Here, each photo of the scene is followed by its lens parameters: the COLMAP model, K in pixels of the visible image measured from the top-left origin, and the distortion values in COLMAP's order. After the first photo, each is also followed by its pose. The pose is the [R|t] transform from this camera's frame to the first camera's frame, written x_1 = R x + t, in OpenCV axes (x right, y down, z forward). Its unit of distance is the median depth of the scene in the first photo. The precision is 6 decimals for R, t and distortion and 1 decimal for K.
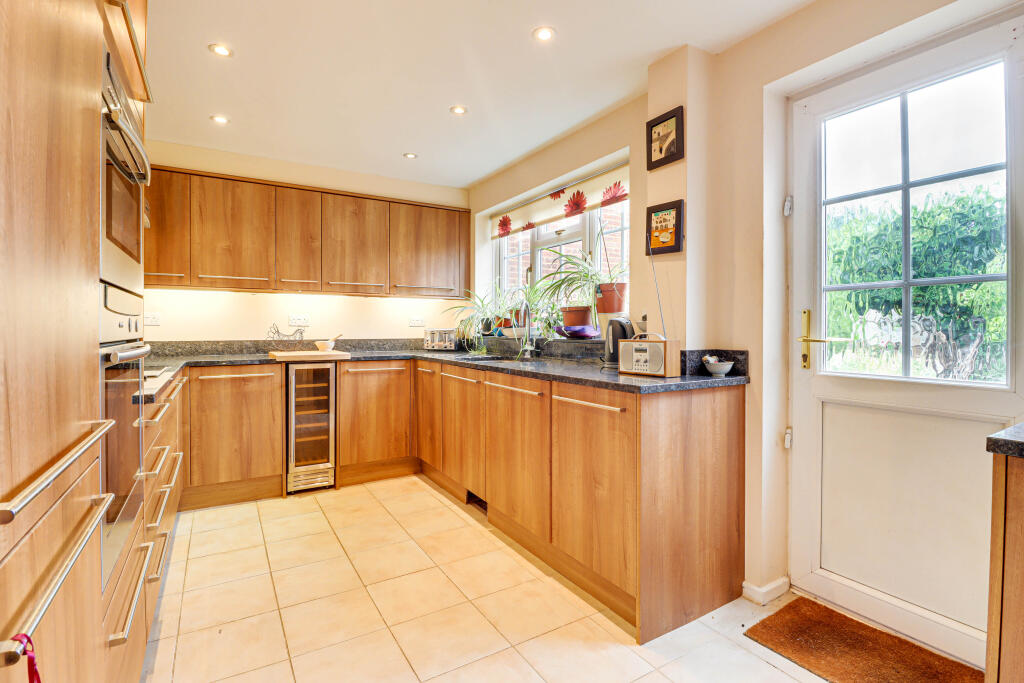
lens RADIAL K [[492.7, 0, 512.0], [0, 492.7, 341.5], [0, 0, 1]] dist [-0.002466, -0.012862]
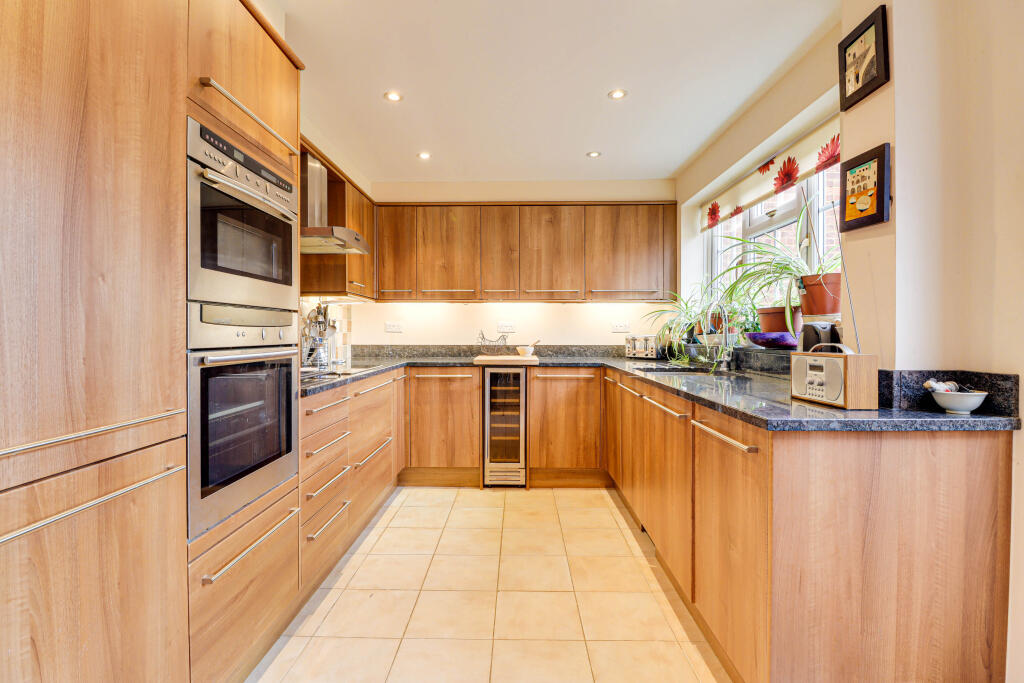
lens RADIAL K [[492.7, 0, 512.0], [0, 492.7, 341.5], [0, 0, 1]] dist [-0.002466, -0.012862]
pose [[0.835965, 0.008617, -0.548715, 0.196783], [-0.012973, 0.999908, -0.004061, -0.007824], [0.548629, 0.010513, 0.836000, 0.119617]]
